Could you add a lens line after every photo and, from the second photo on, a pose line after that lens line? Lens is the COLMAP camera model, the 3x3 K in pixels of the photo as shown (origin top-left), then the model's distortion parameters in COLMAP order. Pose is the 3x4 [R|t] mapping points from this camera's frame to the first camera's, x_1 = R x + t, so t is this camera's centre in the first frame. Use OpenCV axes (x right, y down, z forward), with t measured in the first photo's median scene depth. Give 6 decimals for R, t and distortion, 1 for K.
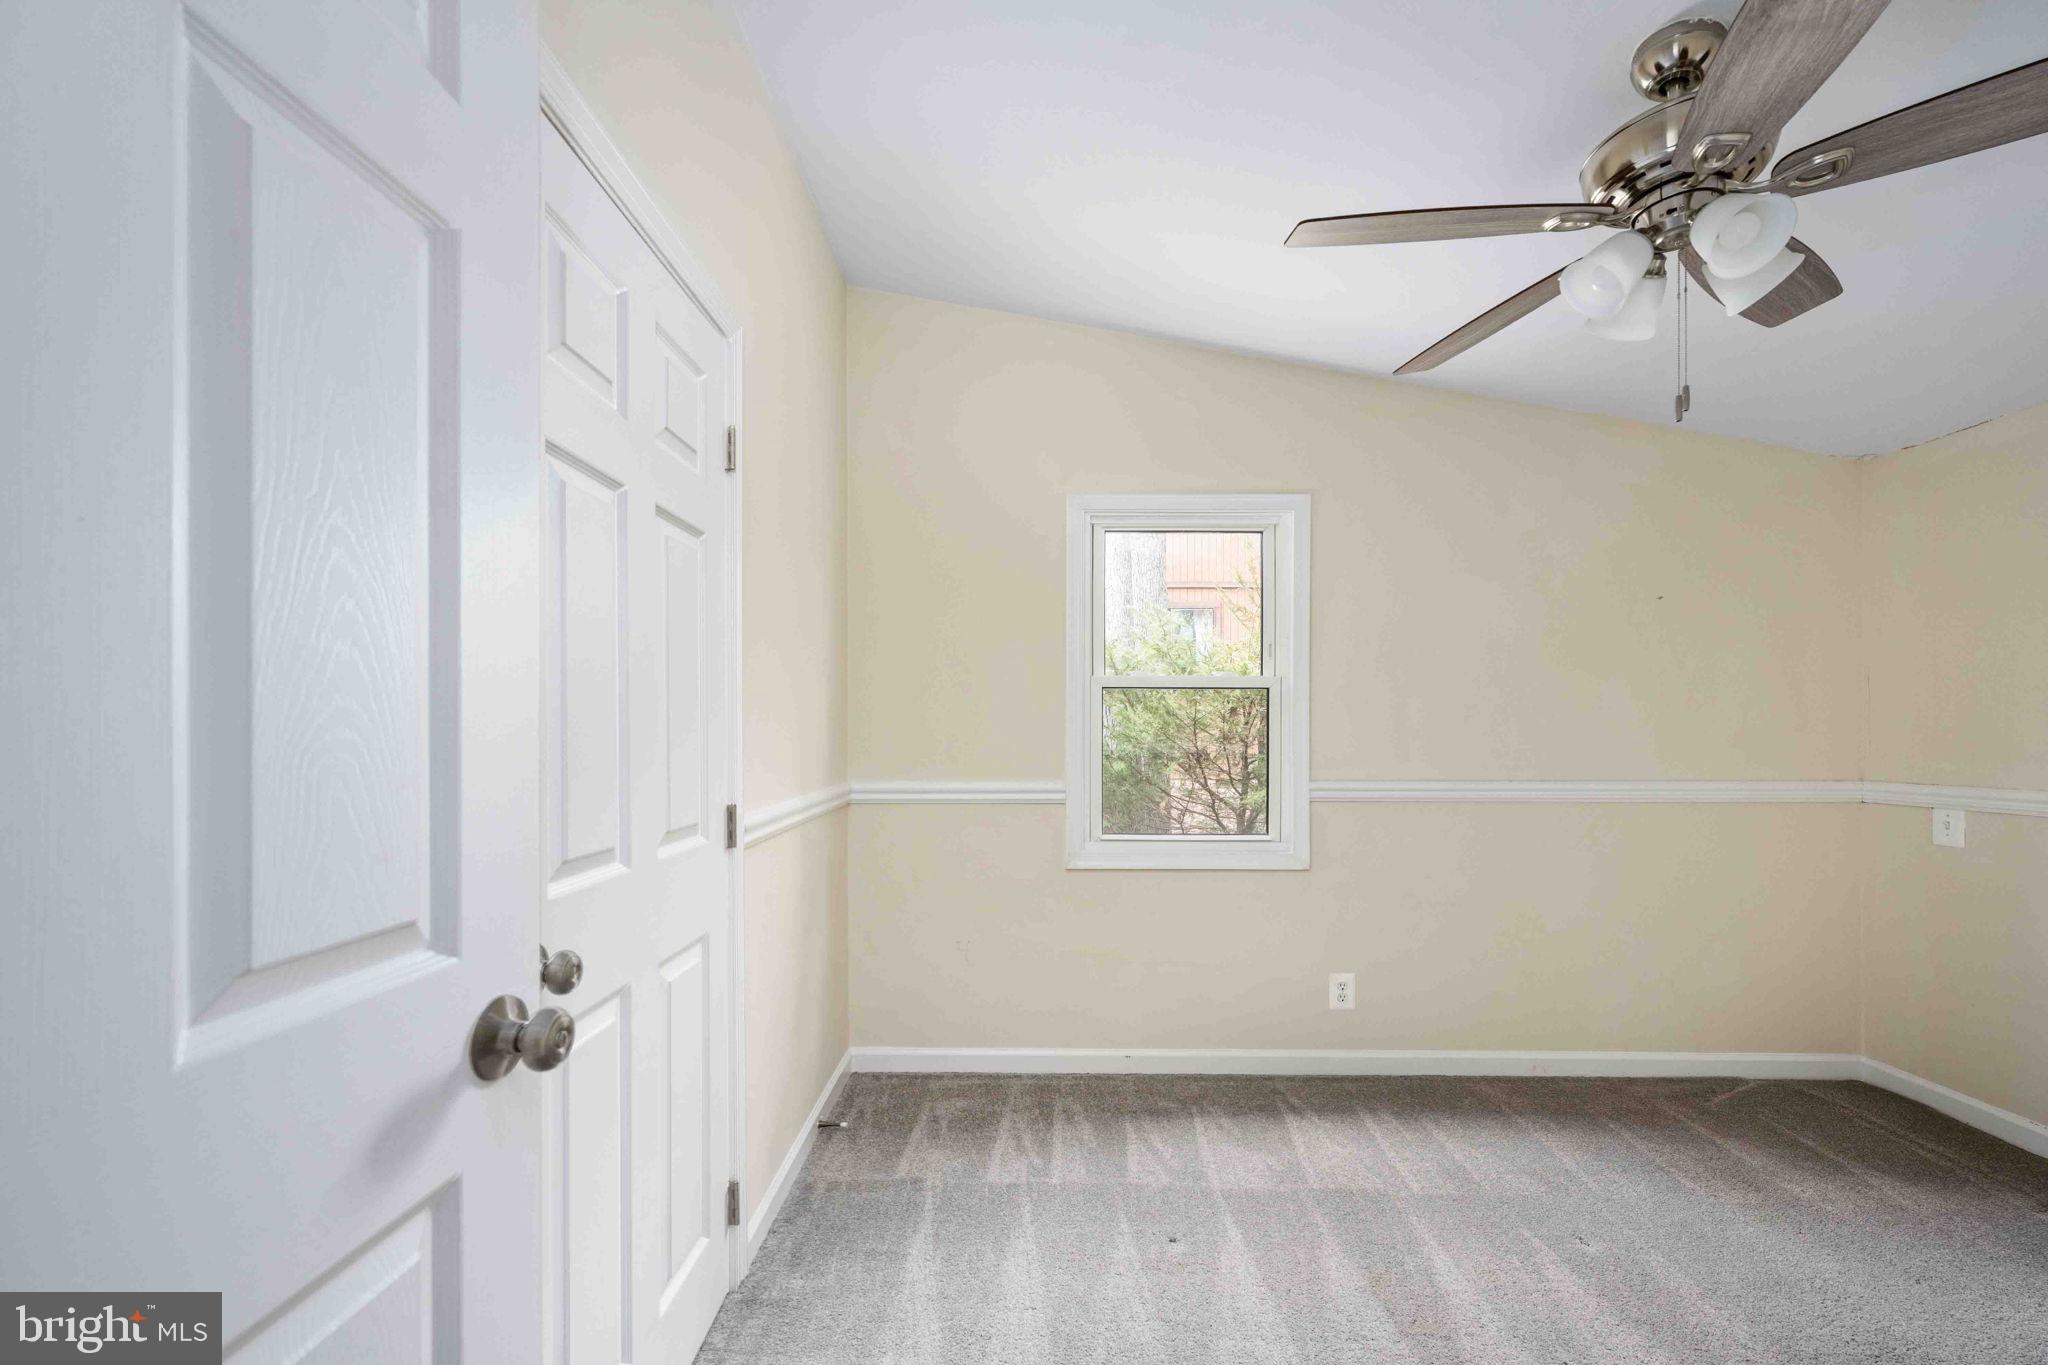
lens RADIAL K [[826.3, 0, 1022.9], [0, 826.3, 728.2], [0, 0, 1]] dist [-0.000083, -0.000077]
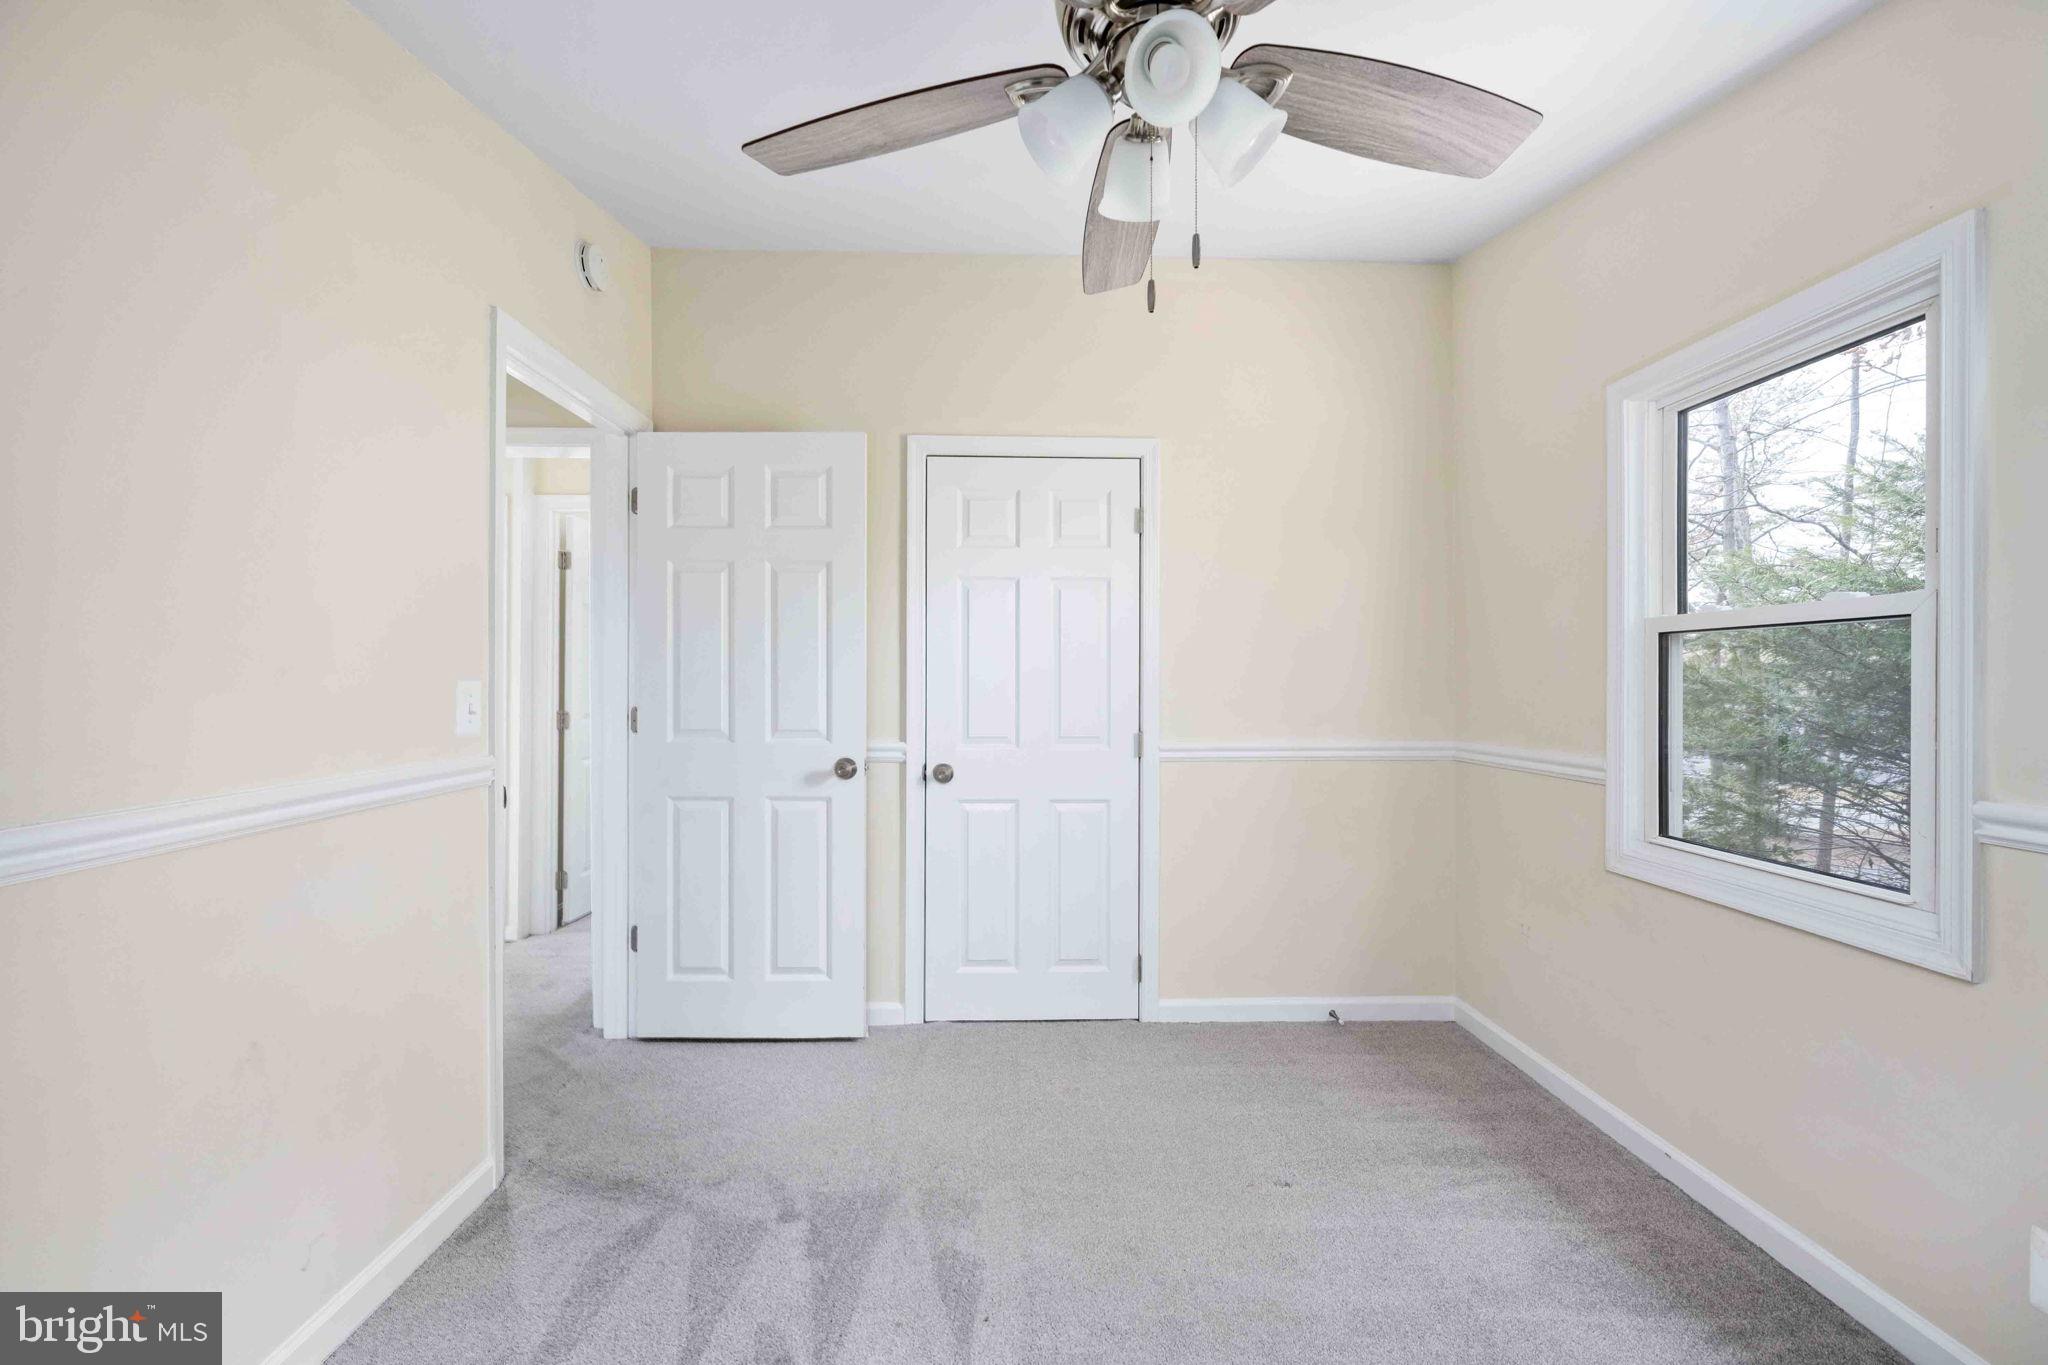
lens RADIAL K [[850.1, 0, 1024.0], [0, 850.1, 682.5], [0, 0, 1]] dist [-0.001717, 0.000023]
pose [[0.038236, 0.002116, -0.999267, 1.038340], [-0.002684, 0.999994, 0.002015, -0.006737], [0.999265, 0.002605, 0.038241, 0.530598]]
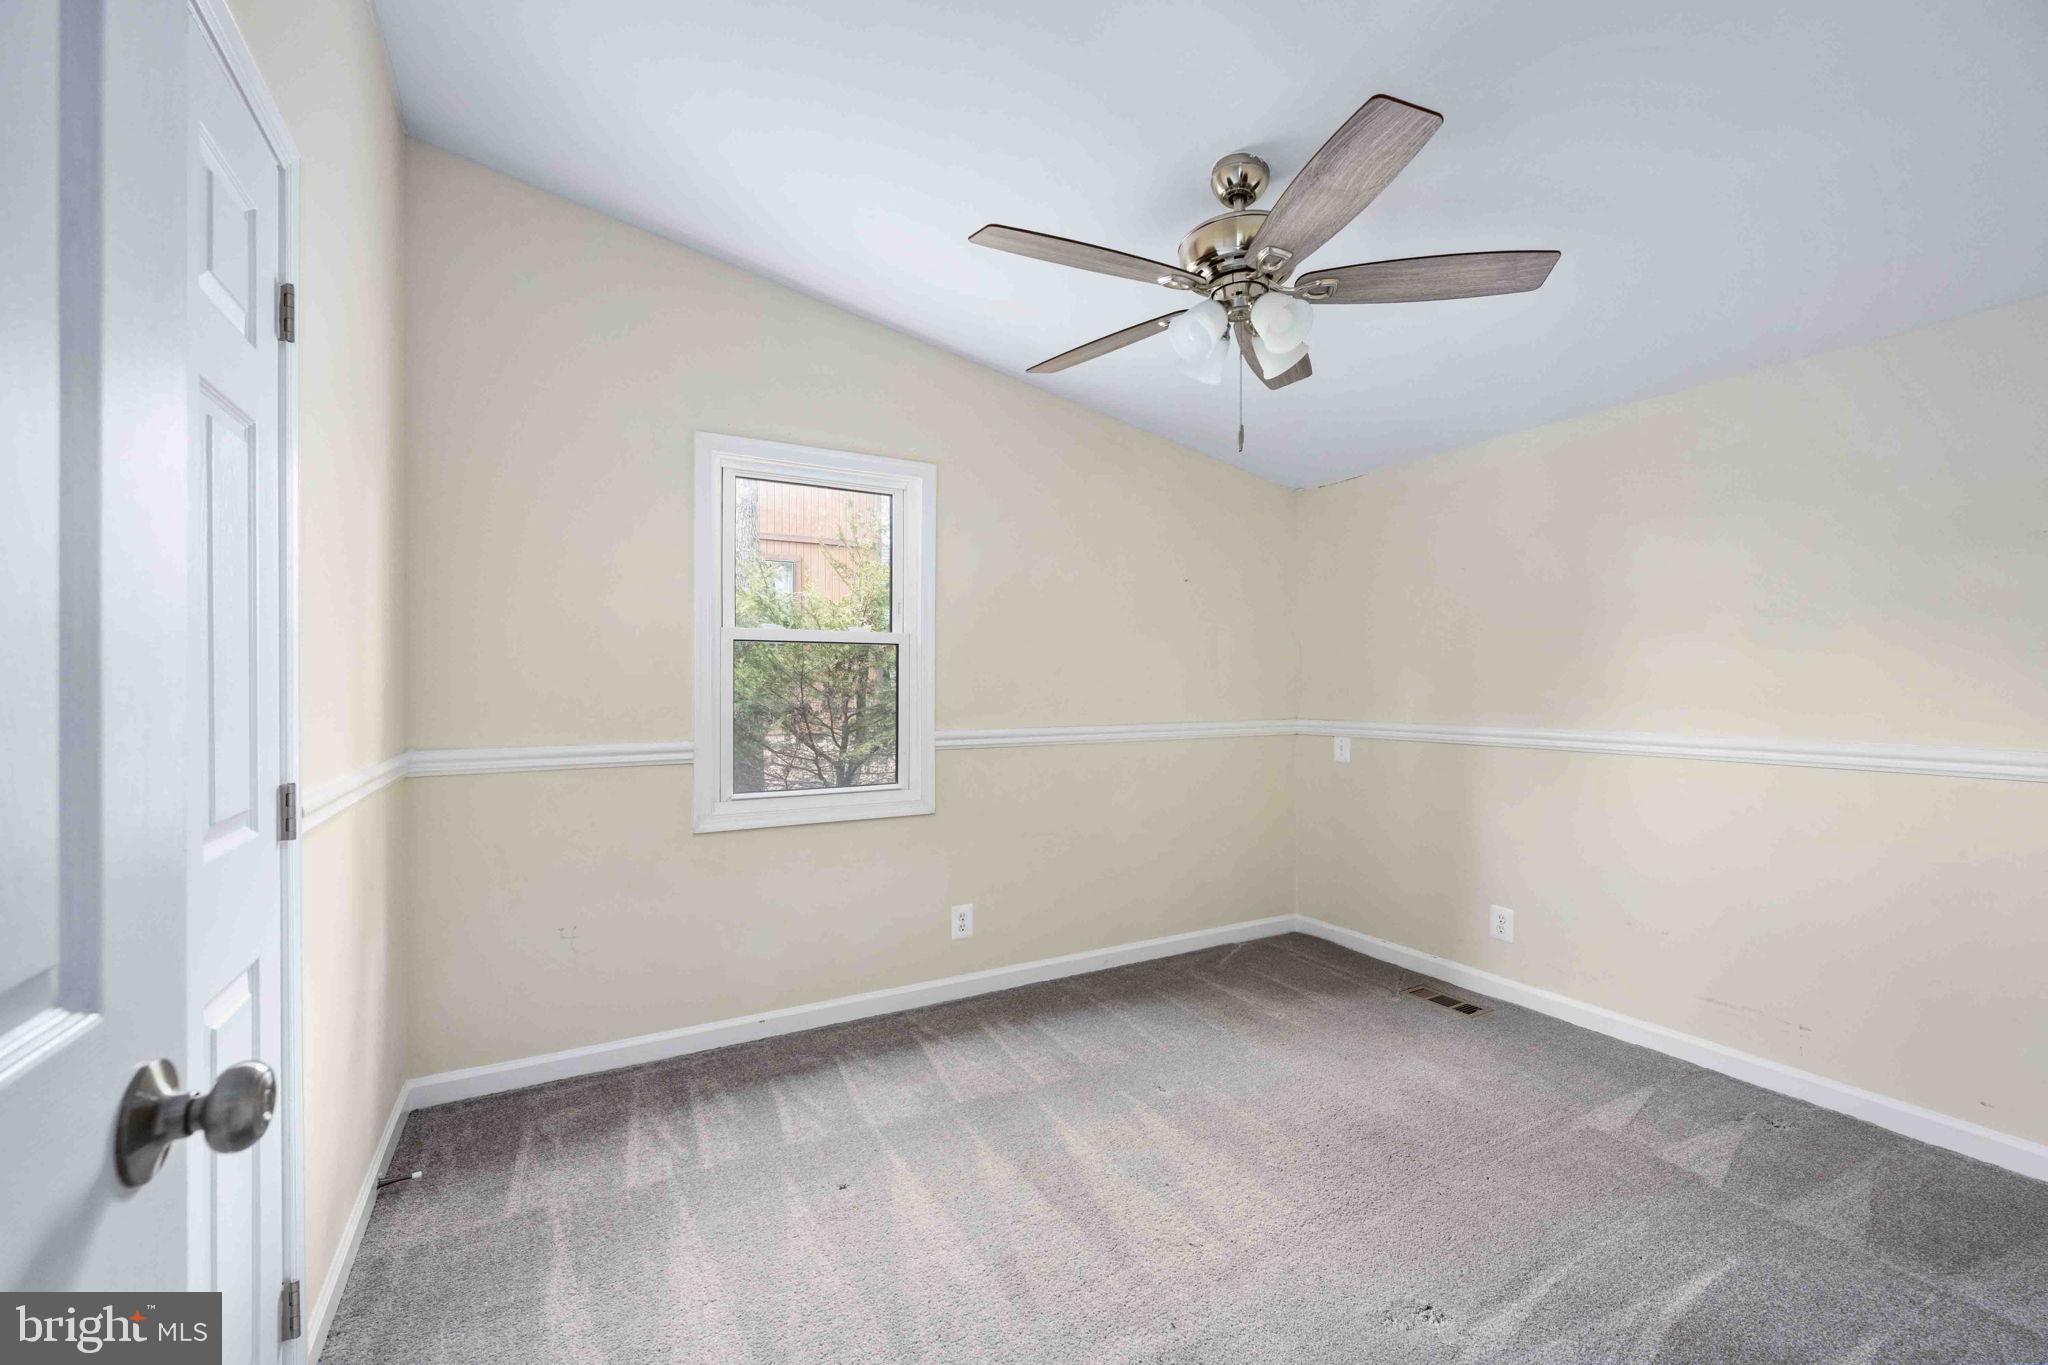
lens RADIAL K [[824.1, 0, 1024.0], [0, 824.1, 682.5], [0, 0, 1]] dist [0.000421, -0.000089]
pose [[0.869319, -0.001678, 0.494249, -0.104568], [0.002274, 0.999997, -0.000604, 0.001773], [-0.494247, 0.001649, 0.869320, 0.008921]]
